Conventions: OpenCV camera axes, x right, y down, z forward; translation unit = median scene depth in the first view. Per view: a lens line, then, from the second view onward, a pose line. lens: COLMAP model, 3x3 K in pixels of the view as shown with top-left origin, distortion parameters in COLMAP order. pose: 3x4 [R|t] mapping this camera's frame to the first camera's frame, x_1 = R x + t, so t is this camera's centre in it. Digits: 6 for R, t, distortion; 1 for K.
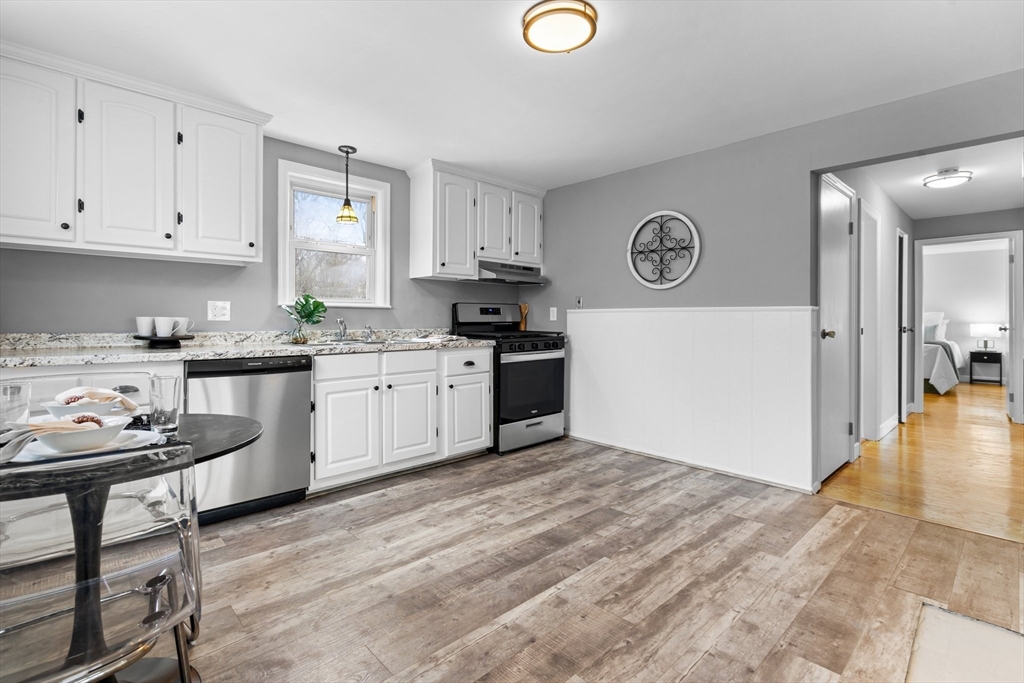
lens RADIAL K [[475.2, 0, 506.7], [0, 475.2, 320.5], [0, 0, 1]] dist [-0.004527, 0.000313]
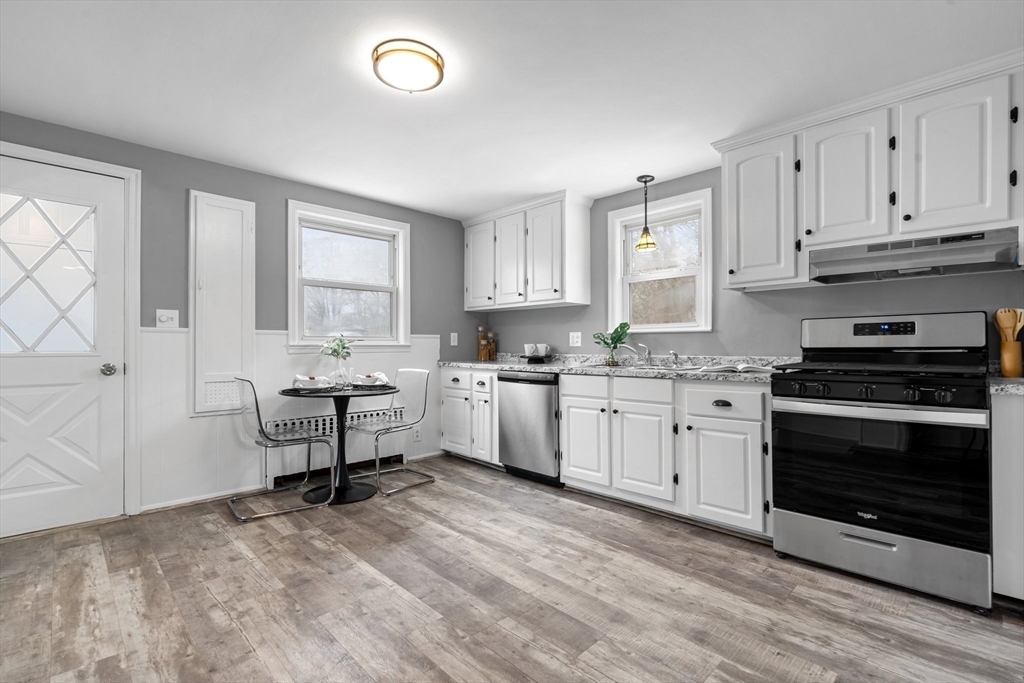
lens RADIAL K [[467.2, 0, 515.3], [0, 467.2, 348.5], [0, 0, 1]] dist [-0.002275, 0.000356]
pose [[0.027606, -0.000223, -0.999619, 0.686131], [-0.001355, 0.999999, -0.000260, 0.006639], [0.999618, 0.001362, 0.027606, 0.716336]]
